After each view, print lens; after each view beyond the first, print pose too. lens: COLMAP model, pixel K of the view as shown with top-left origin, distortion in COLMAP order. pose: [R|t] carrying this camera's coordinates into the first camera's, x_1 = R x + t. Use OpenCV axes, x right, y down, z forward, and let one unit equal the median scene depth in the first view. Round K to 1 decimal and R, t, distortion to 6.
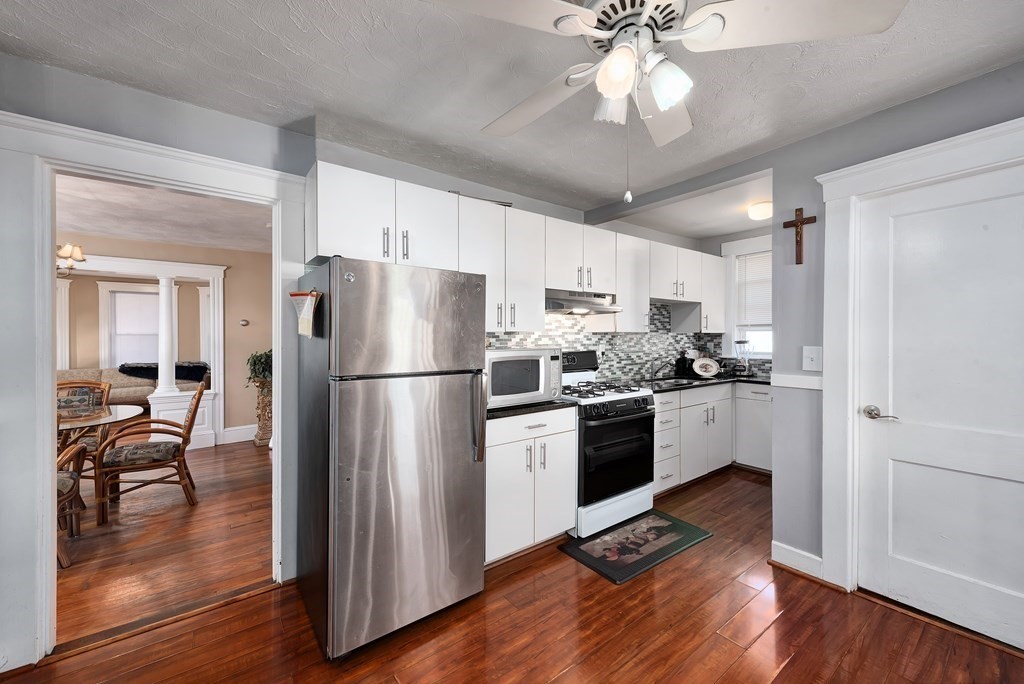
lens RADIAL K [[422.5, 0, 509.3], [0, 422.5, 343.1], [0, 0, 1]] dist [0.020103, 0.000007]
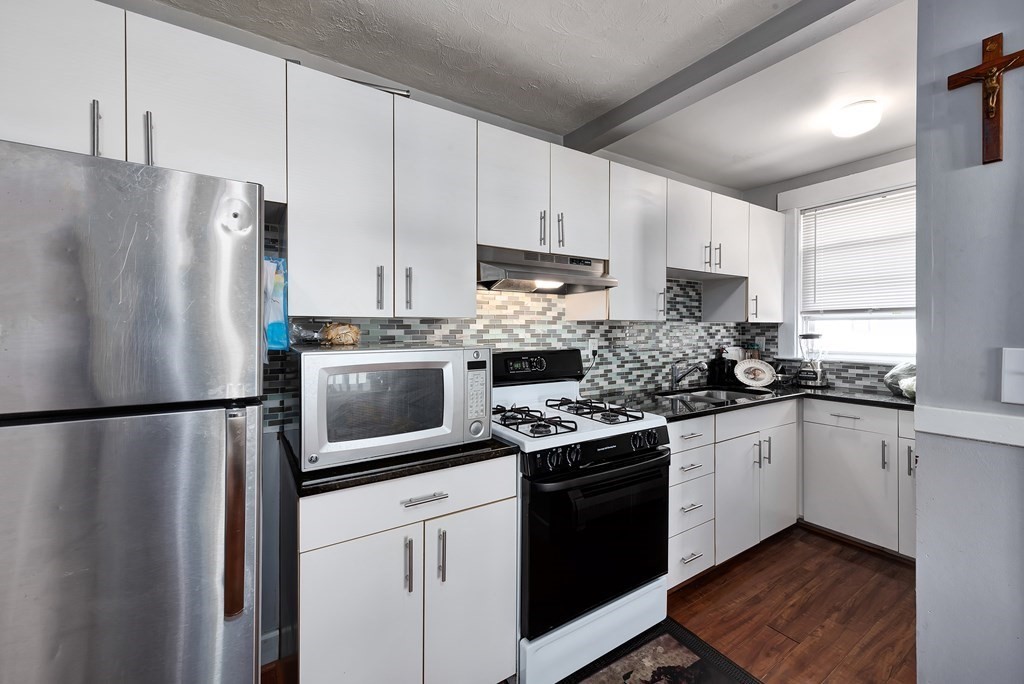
lens RADIAL K [[422.5, 0, 509.3], [0, 422.5, 343.1], [0, 0, 1]] dist [0.020103, 0.000007]
pose [[0.997642, 0.000673, -0.068629, 0.131161], [0.000198, 0.999920, 0.012685, 0.000571], [0.068632, -0.012669, 0.997562, 0.325153]]
